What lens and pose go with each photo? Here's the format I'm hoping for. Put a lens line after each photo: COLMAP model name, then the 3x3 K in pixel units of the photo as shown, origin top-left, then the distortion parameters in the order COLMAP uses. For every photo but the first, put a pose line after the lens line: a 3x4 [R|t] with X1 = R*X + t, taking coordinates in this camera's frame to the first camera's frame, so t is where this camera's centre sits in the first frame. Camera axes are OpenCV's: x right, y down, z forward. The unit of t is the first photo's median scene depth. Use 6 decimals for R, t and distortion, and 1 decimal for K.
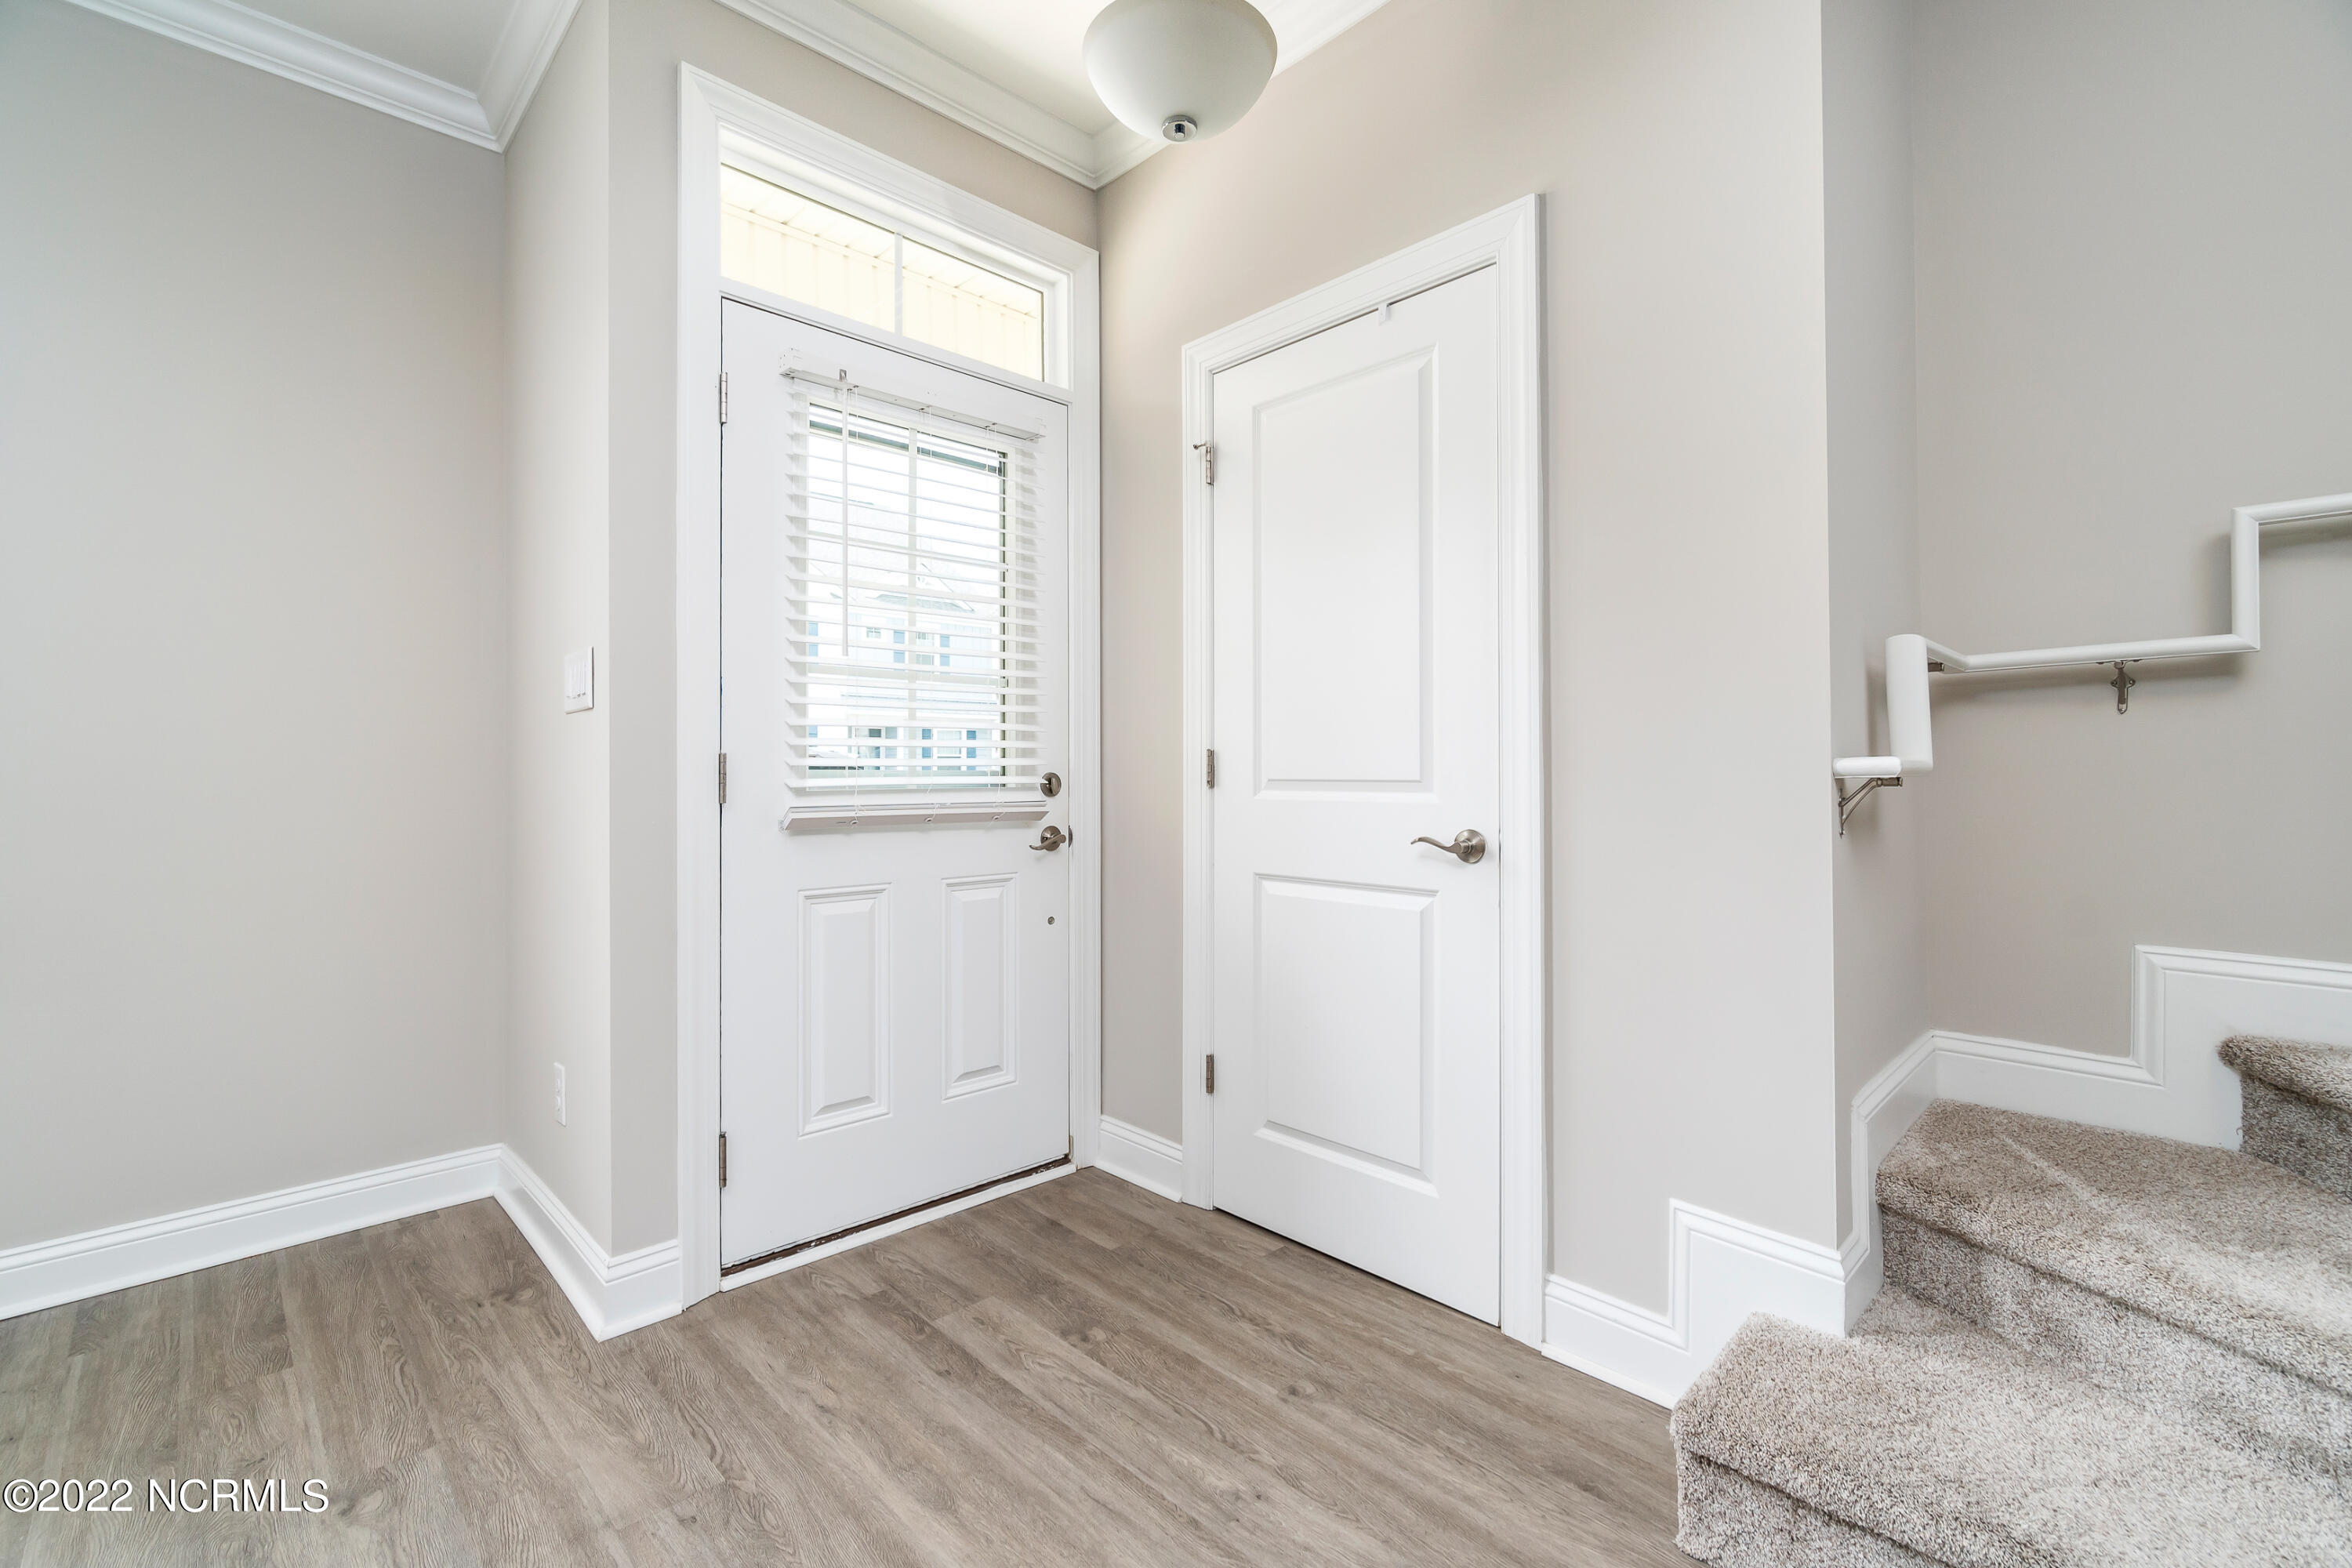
lens RADIAL K [[1025.9, 0, 1170.7], [0, 1025.9, 769.9], [0, 0, 1]] dist [-0.000710, -0.000029]
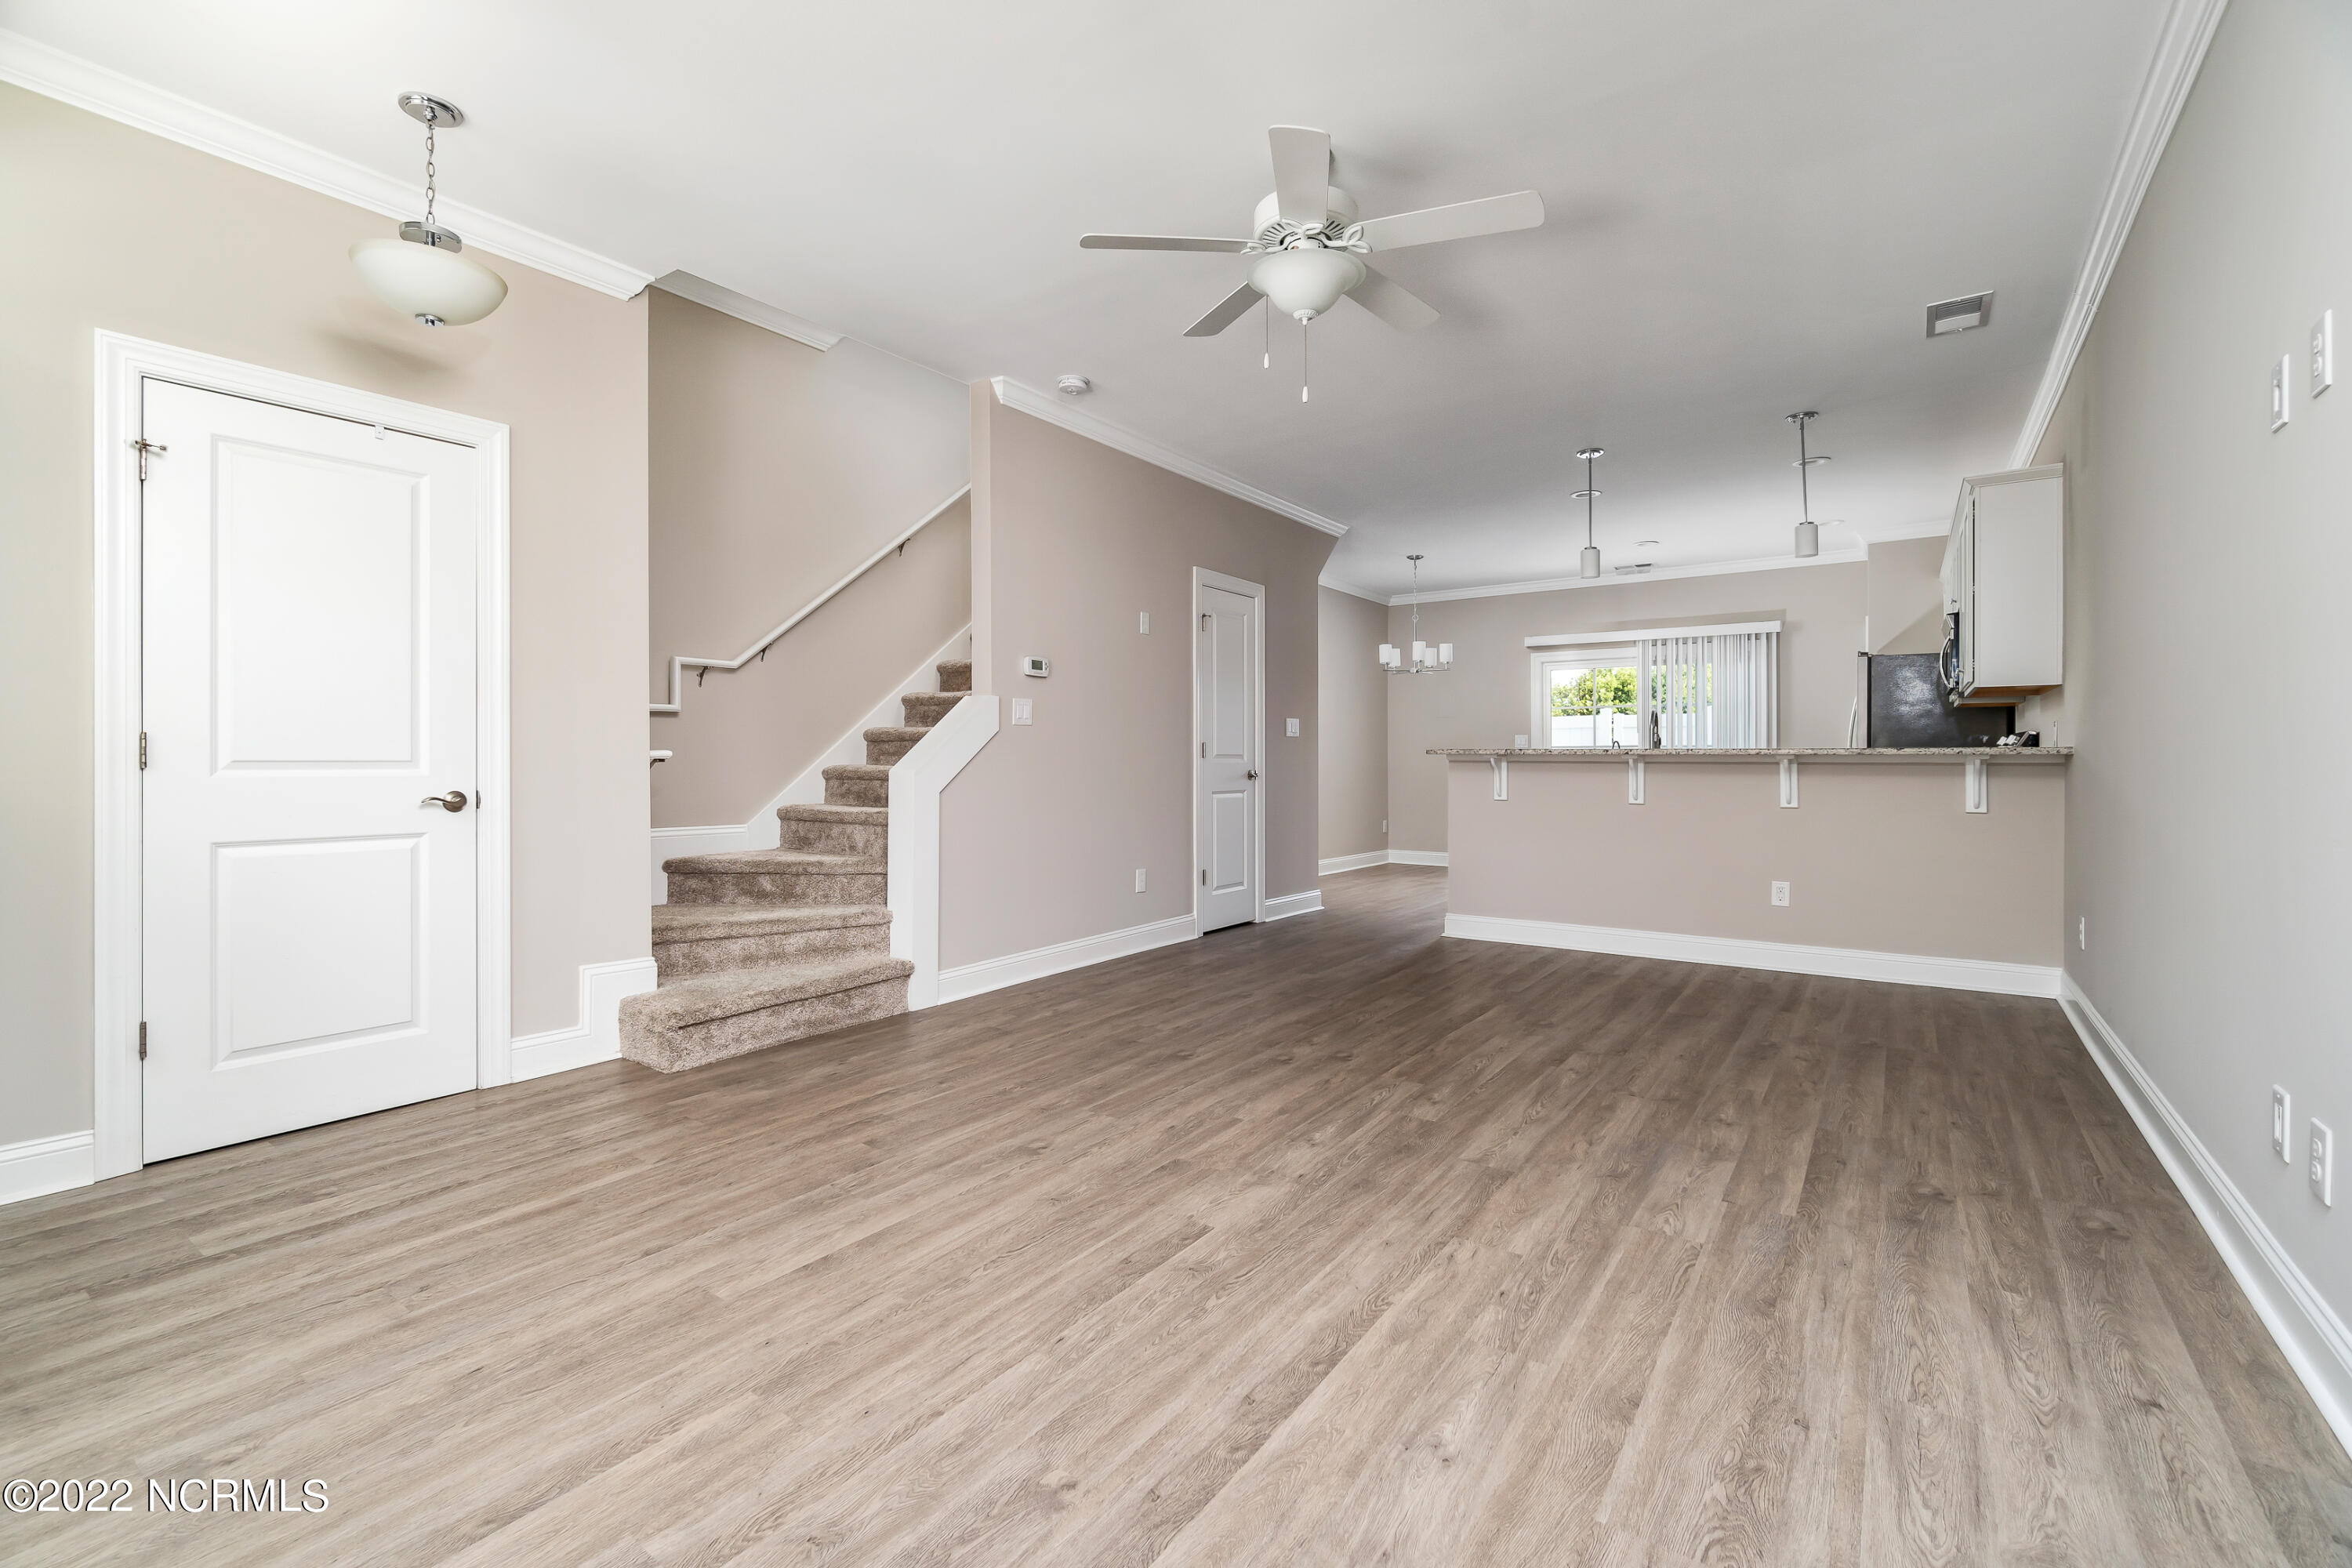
lens RADIAL K [[1011.7, 0, 1144.2], [0, 1011.7, 755.5], [0, 0, 1]] dist [-0.001399, -0.000091]
pose [[-0.157733, 0.006422, 0.987461, -1.382316], [-0.000918, 0.999977, -0.006650, 0.011933], [-0.987481, -0.001956, -0.157724, 0.176453]]
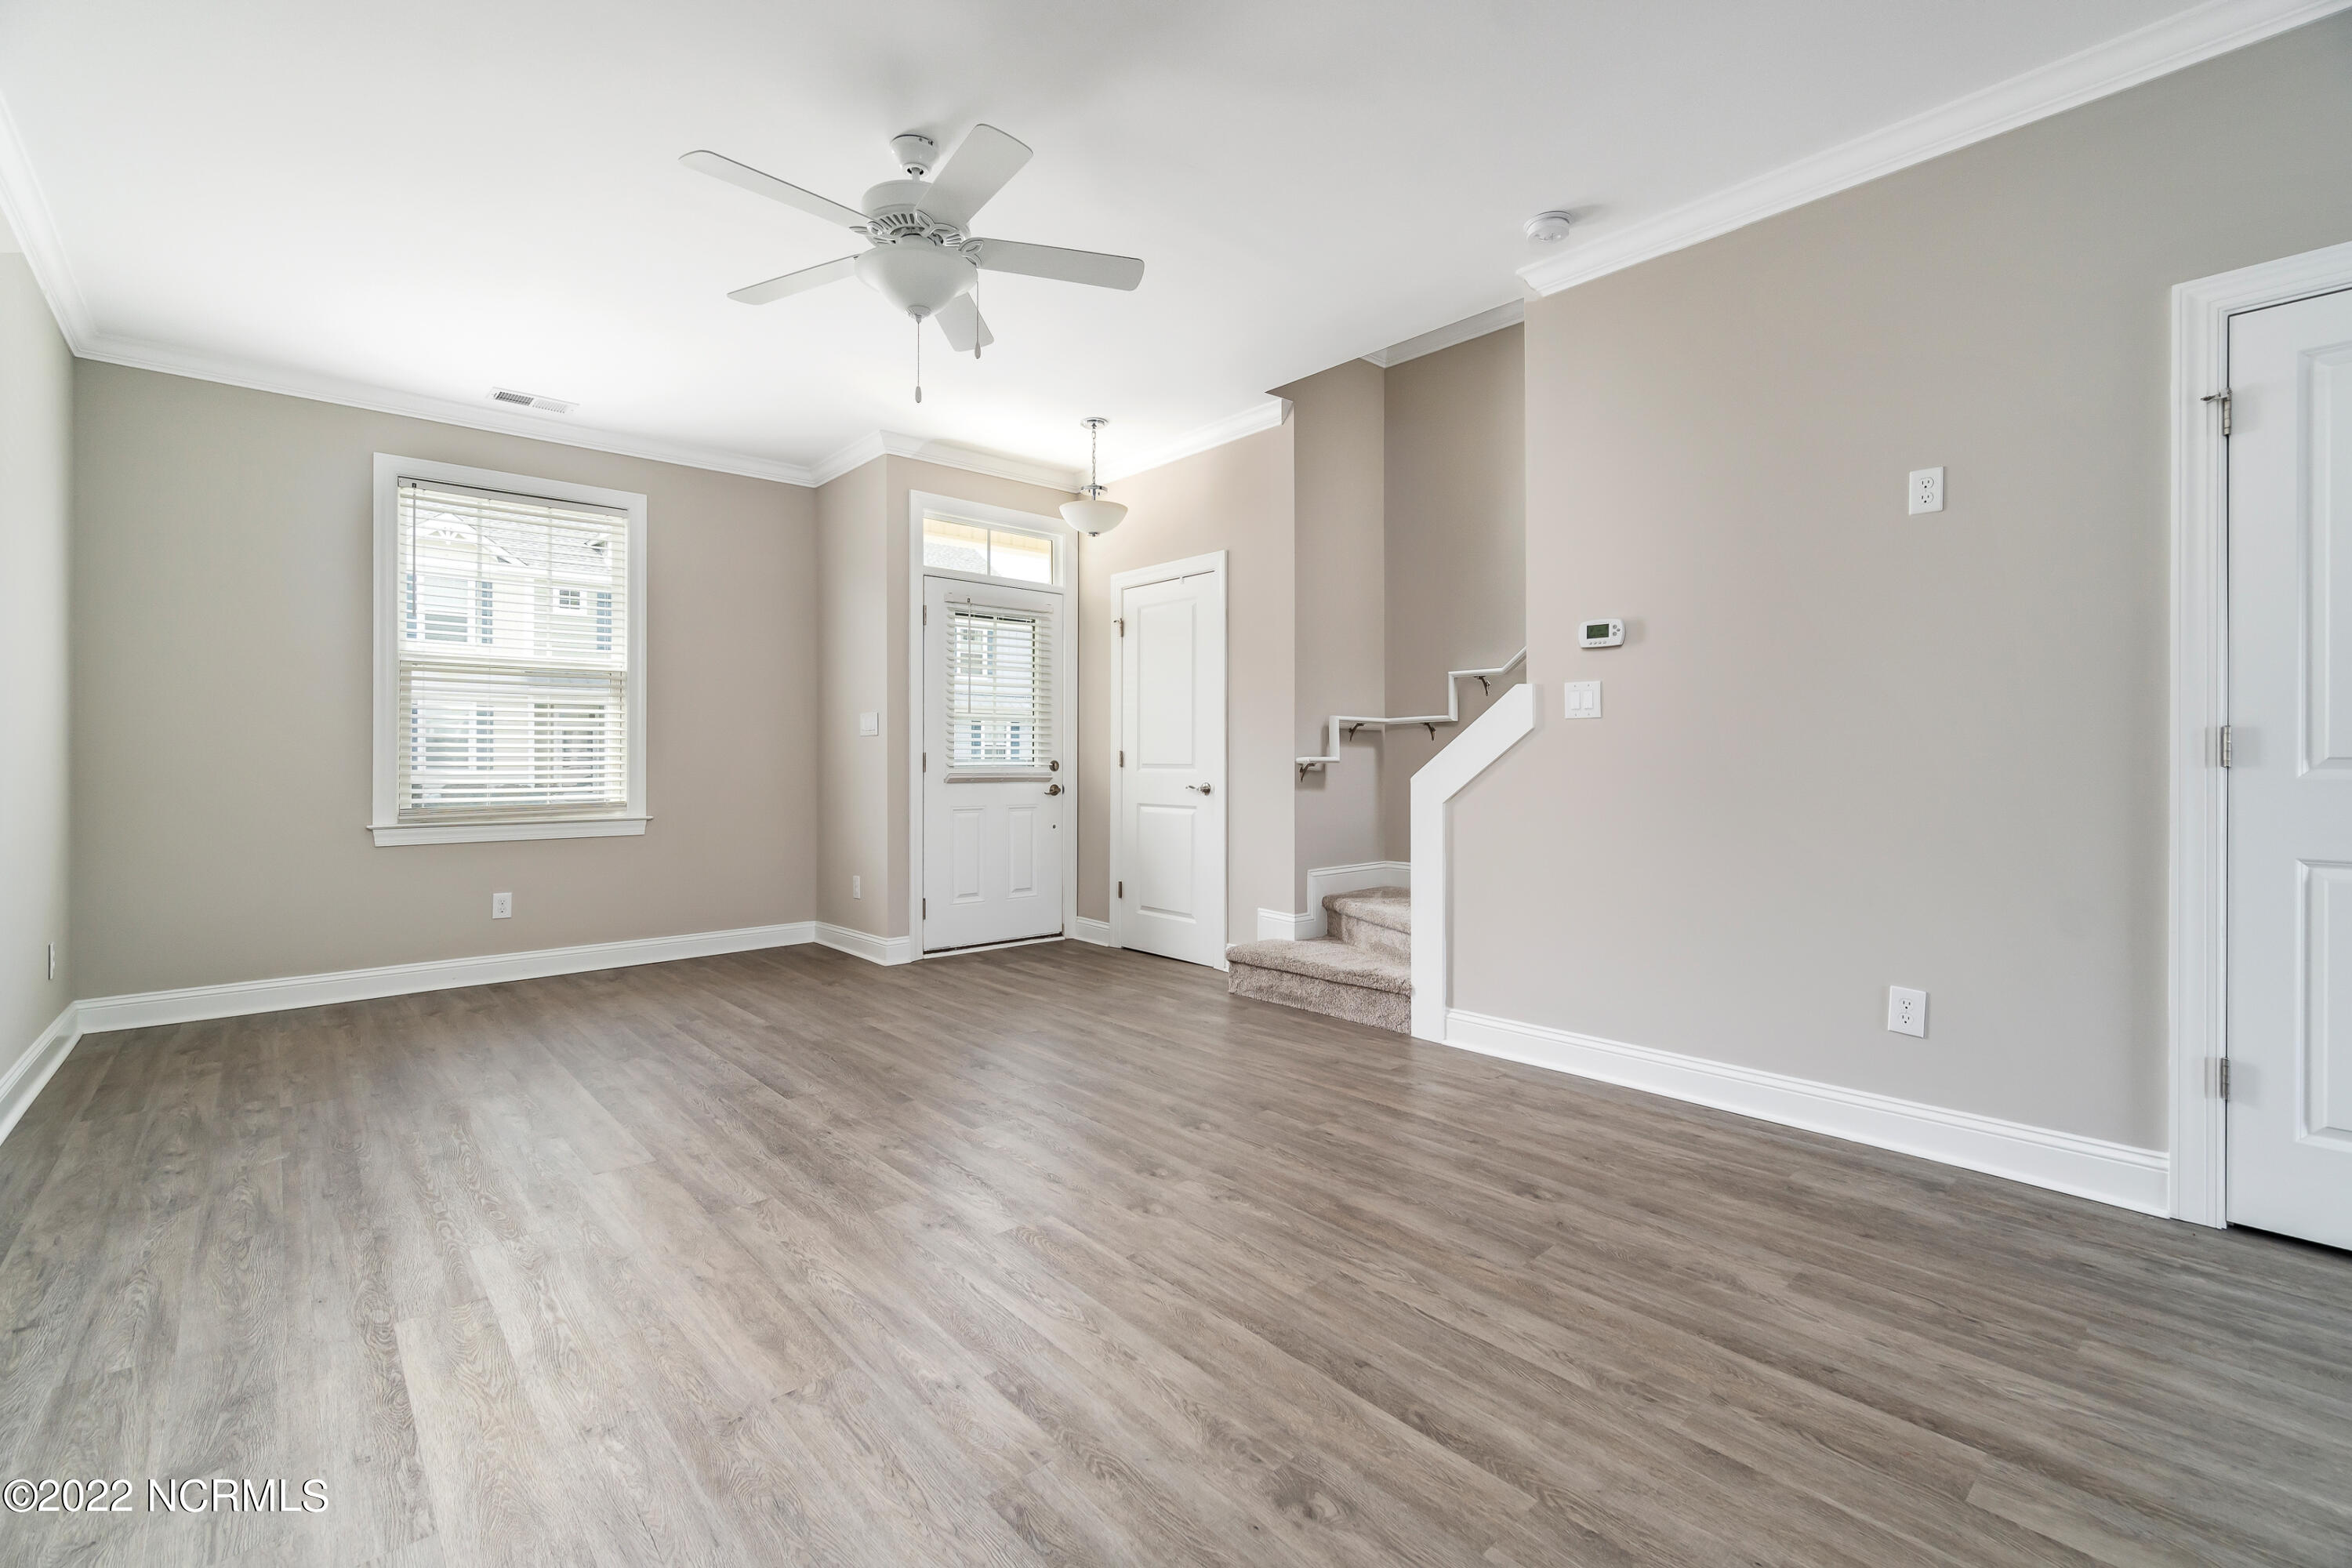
lens RADIAL K [[1004.3, 0, 1174.9], [0, 1004.3, 763.5], [0, 0, 1]] dist [-0.001899, -0.000023]
pose [[0.999435, 0.005425, -0.033175, 0.283368], [-0.005264, 0.999974, 0.004924, -0.003311], [0.033201, -0.004746, 0.999437, -1.529582]]
